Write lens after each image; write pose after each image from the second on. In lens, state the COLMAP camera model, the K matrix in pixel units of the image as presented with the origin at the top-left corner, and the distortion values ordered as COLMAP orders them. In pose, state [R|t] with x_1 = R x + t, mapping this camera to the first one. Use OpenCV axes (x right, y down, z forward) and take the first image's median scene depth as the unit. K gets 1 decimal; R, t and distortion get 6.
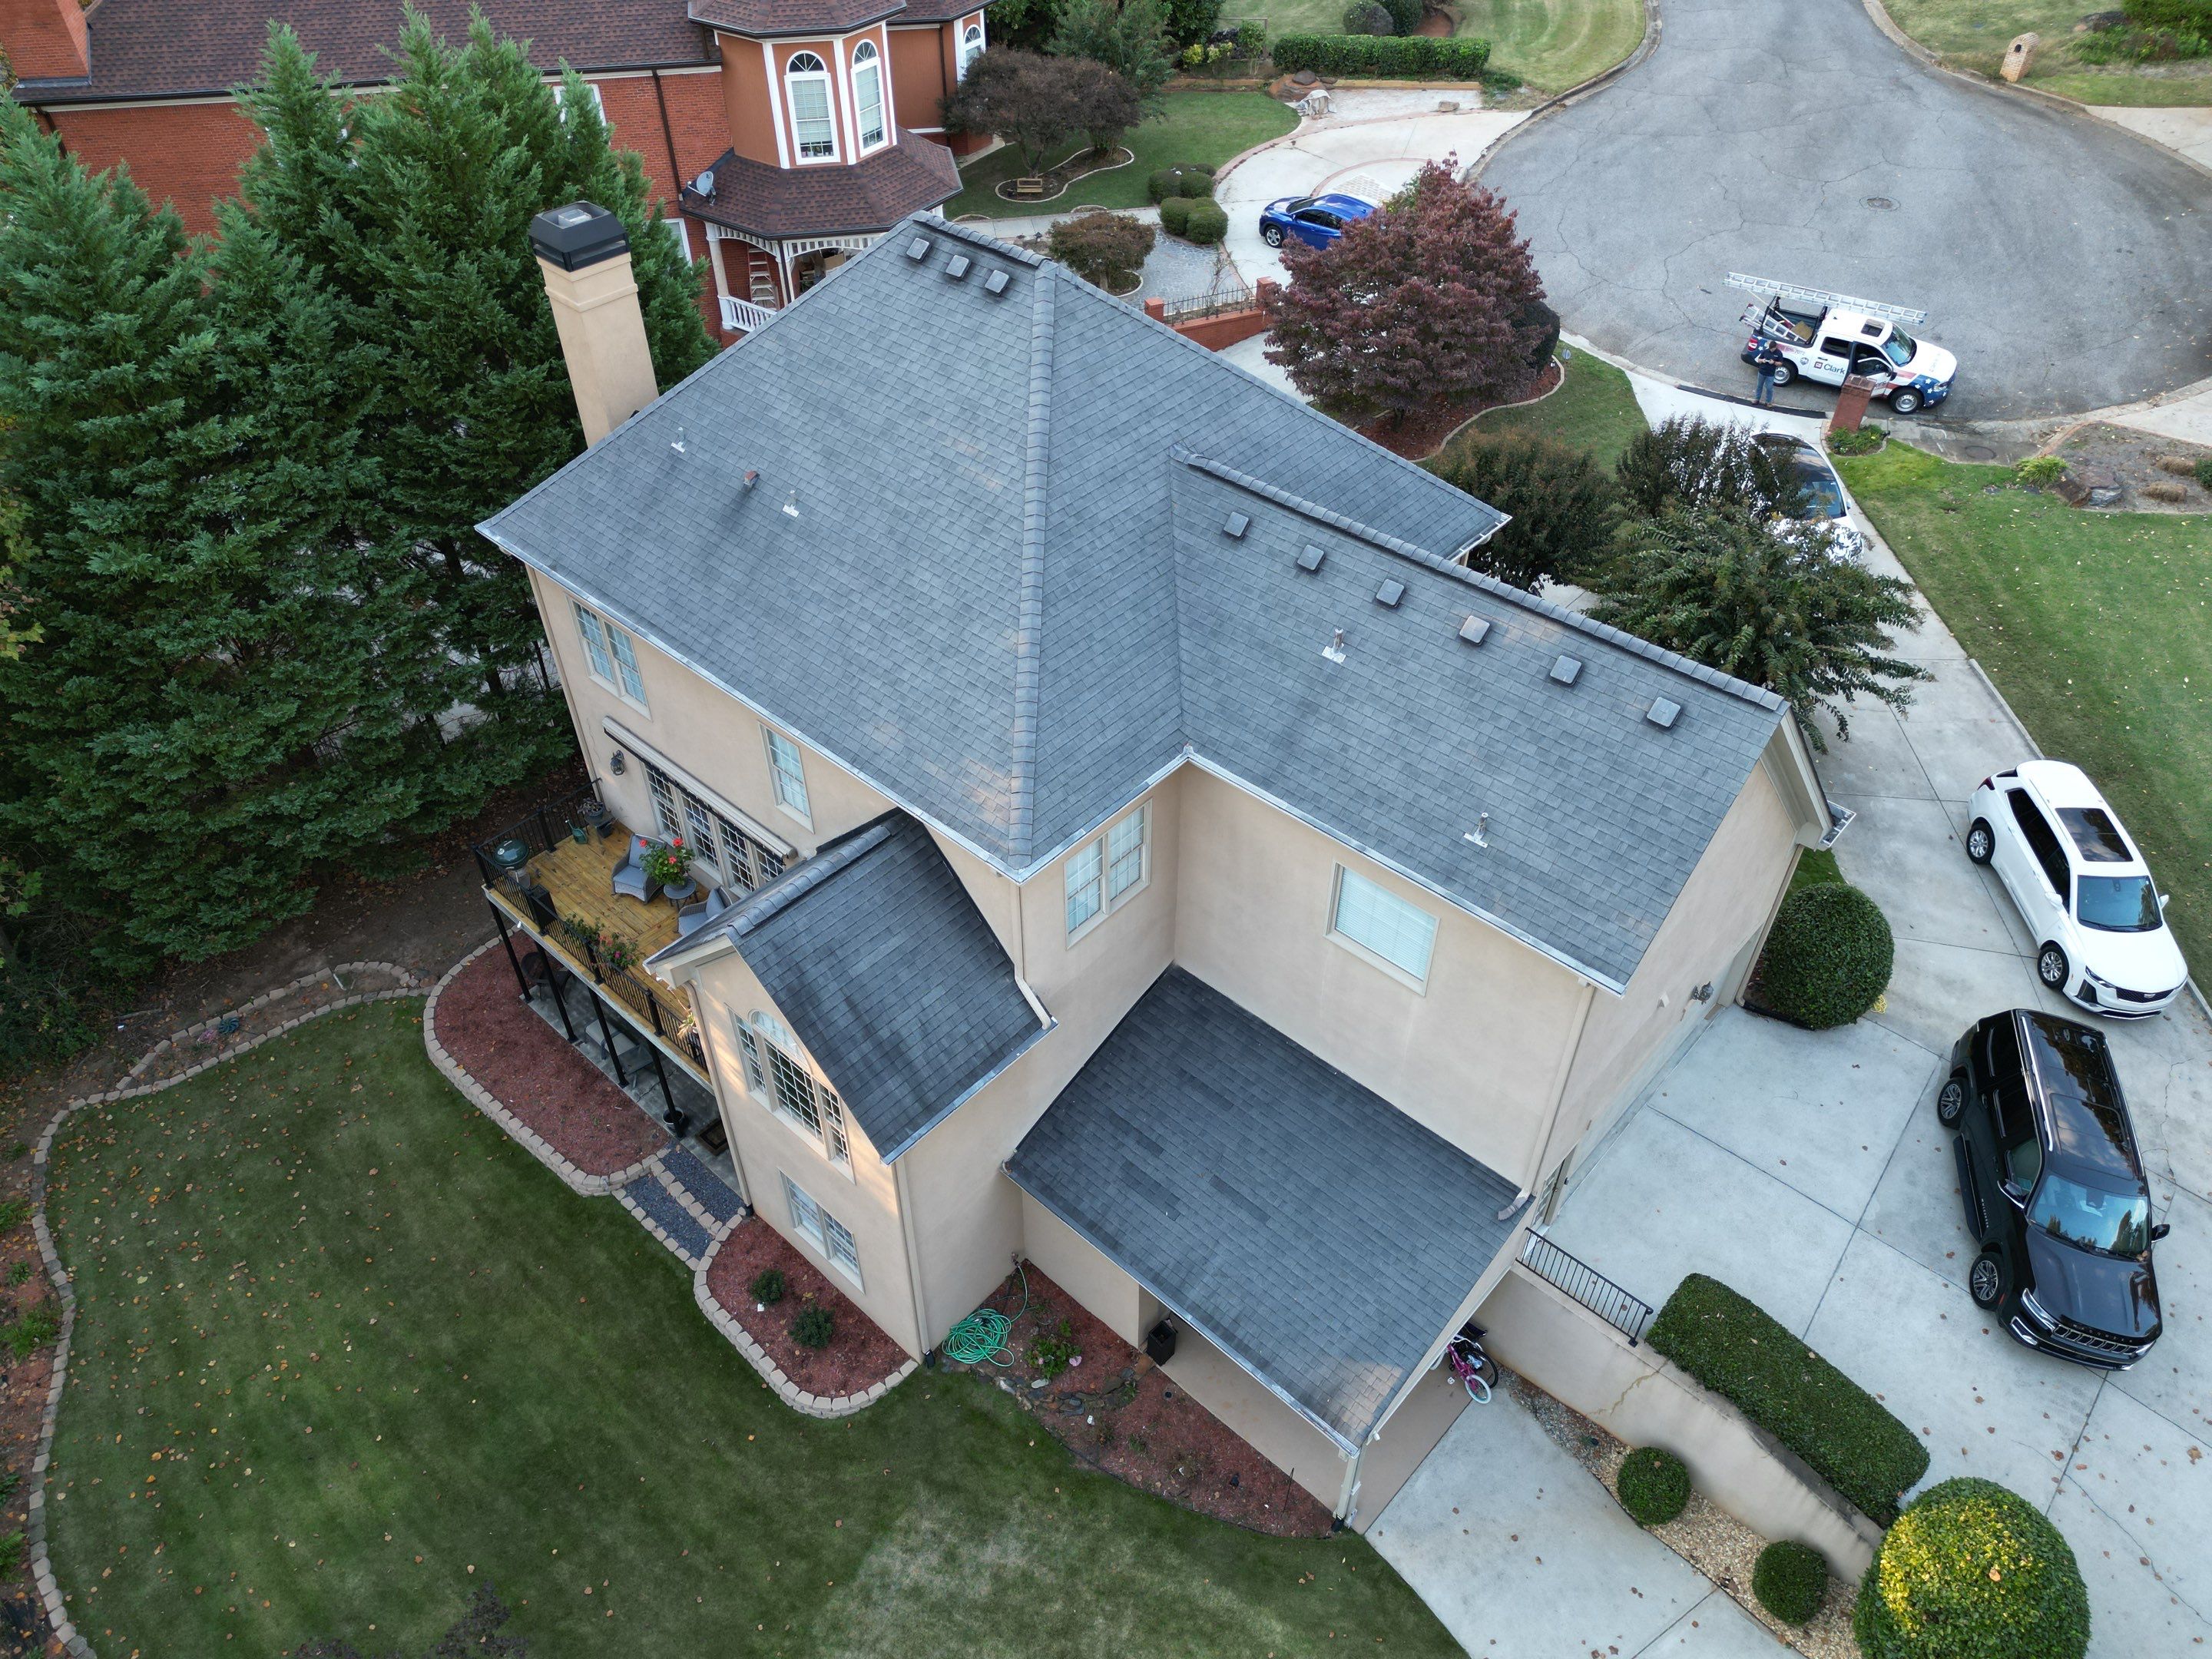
lens RADIAL K [[1600.1, 0, 1078.7], [0, 1600.1, 824.5], [0, 0, 1]] dist [0.042924, 0.007356]
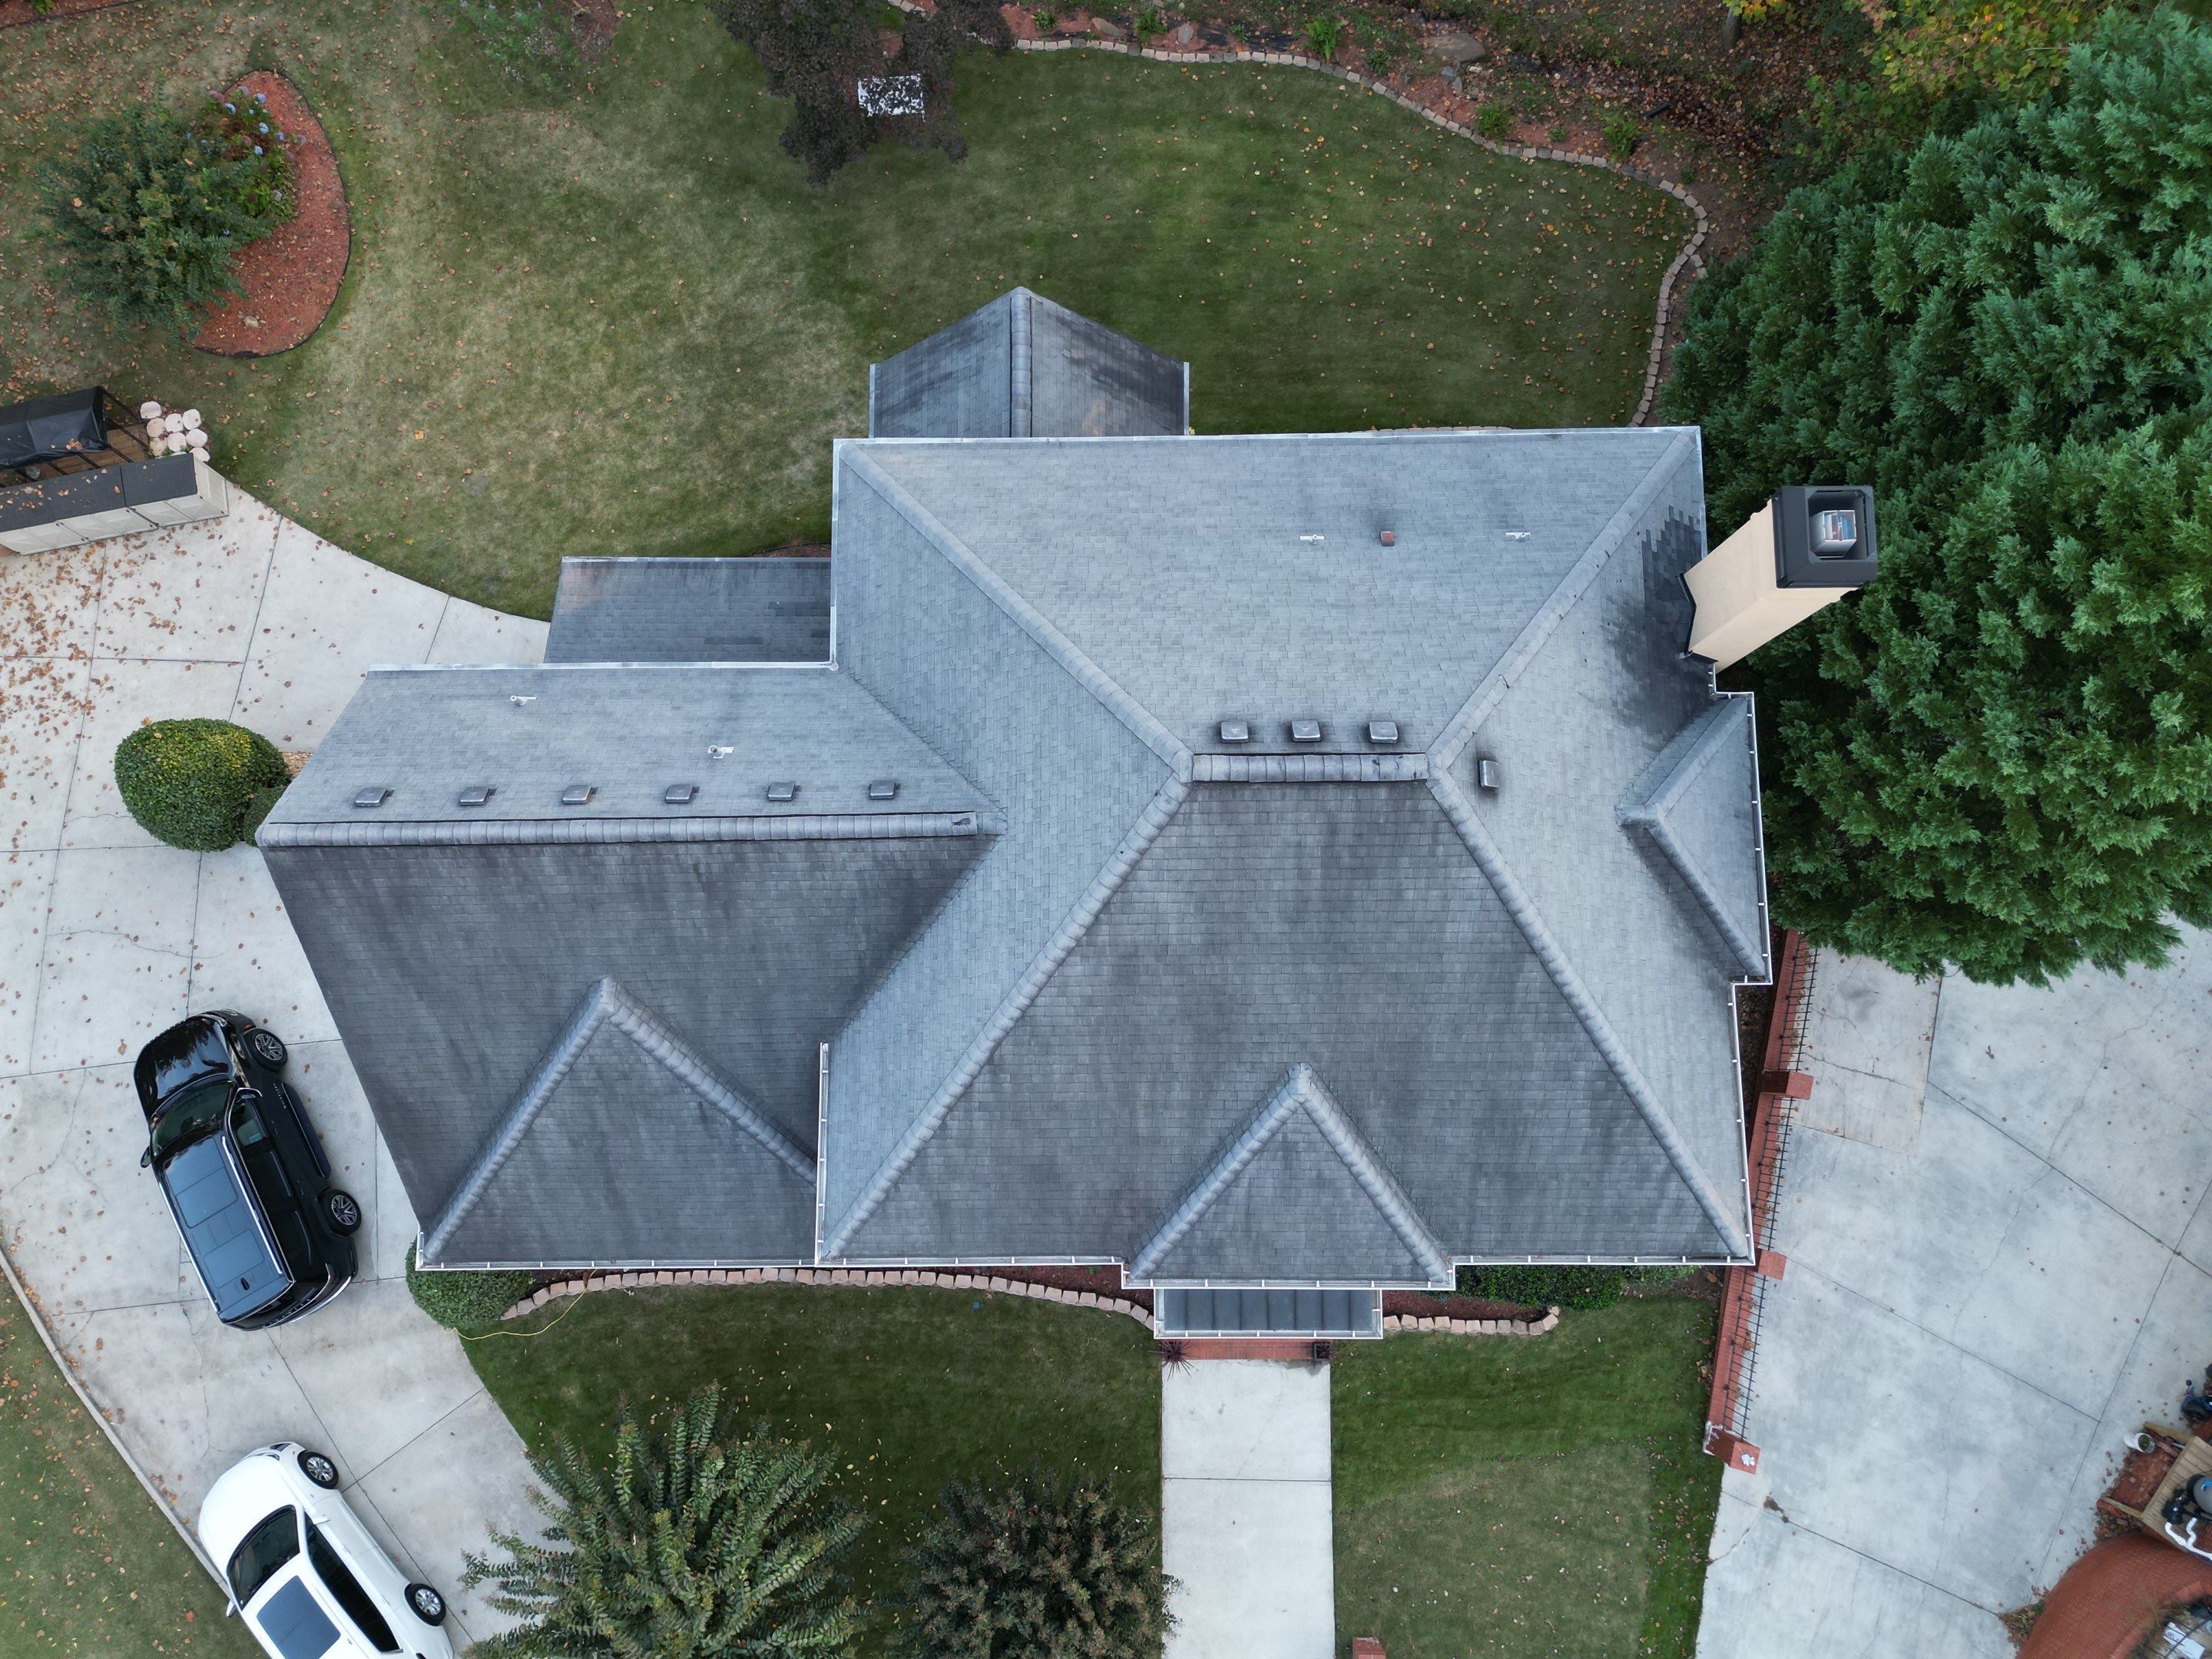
lens RADIAL K [[1600.1, 0, 1078.7], [0, 1600.1, 824.5], [0, 0, 1]] dist [0.042924, 0.007356]
pose [[-0.730714, 0.677227, -0.086145, 0.085502], [-0.449123, -0.381845, 0.807764, -0.763958], [0.514145, 0.628934, 0.583178, 0.419814]]
